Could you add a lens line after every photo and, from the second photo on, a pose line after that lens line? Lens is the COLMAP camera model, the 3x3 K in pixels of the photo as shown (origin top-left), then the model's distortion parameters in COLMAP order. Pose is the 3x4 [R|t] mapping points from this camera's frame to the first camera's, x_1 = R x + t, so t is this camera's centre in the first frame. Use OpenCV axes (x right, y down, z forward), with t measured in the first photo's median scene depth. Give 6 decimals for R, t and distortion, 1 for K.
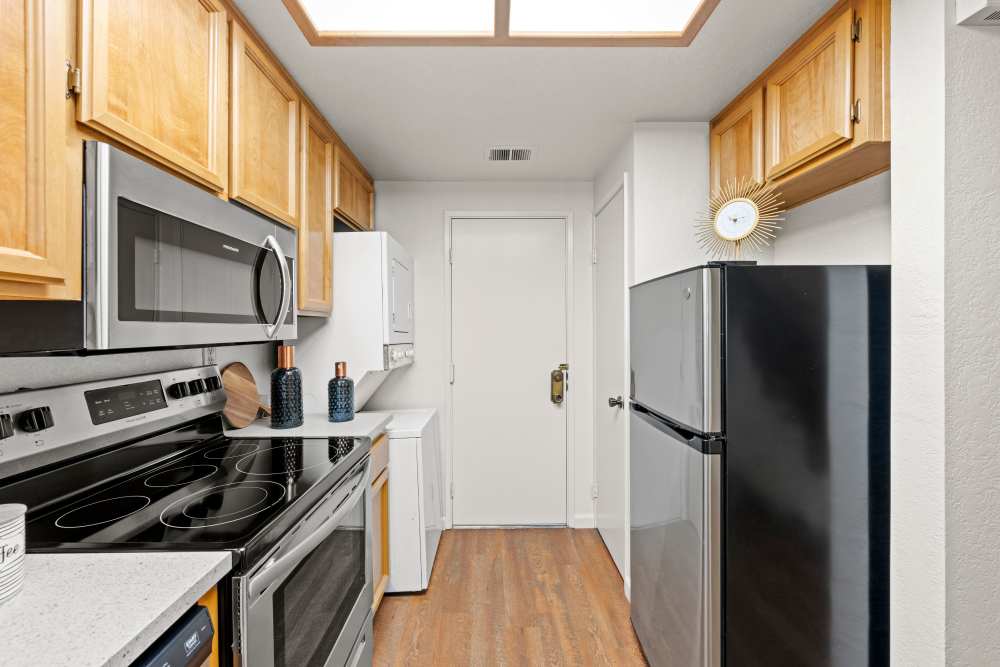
lens RADIAL K [[380.5, 0, 498.4], [0, 380.5, 327.0], [0, 0, 1]] dist [-0.001778, -0.000026]
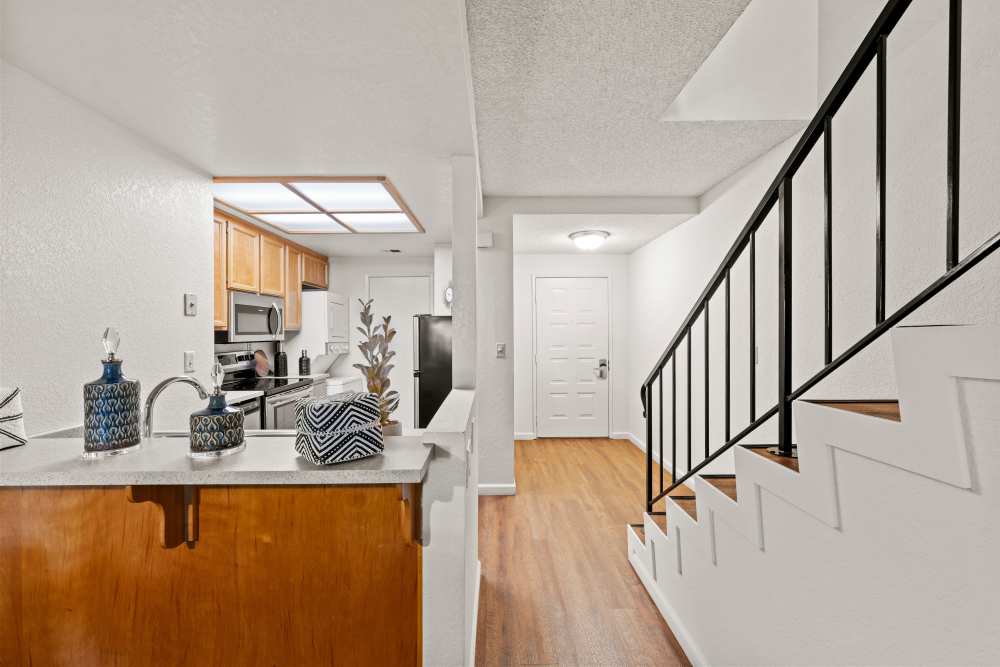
lens RADIAL K [[381.6, 0, 501.2], [0, 381.6, 329.2], [0, 0, 1]] dist [-0.000762, -0.000276]
pose [[0.999964, -0.001016, -0.008395, 0.862193], [0.001013, 0.999999, -0.000386, -0.035384], [0.008396, 0.000377, 0.999965, -1.407306]]
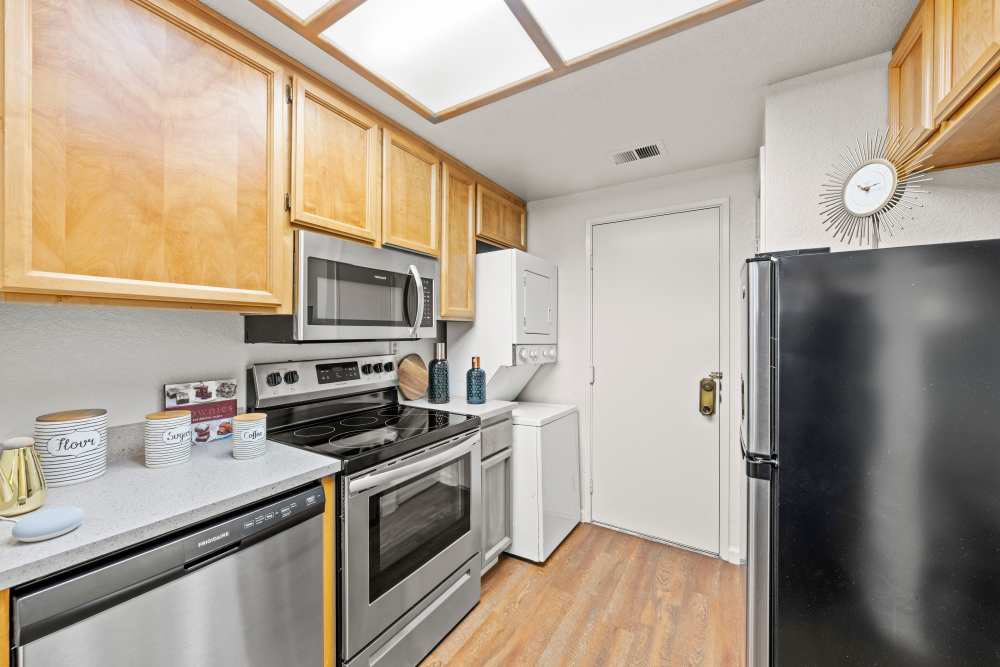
lens RADIAL K [[381.6, 0, 501.2], [0, 381.6, 329.2], [0, 0, 1]] dist [-0.000762, -0.000276]
pose [[0.842370, 0.003440, -0.538888, 0.367208], [-0.004394, 0.999990, -0.000484, 0.000223], [0.538881, 0.002776, 0.842377, -0.023693]]
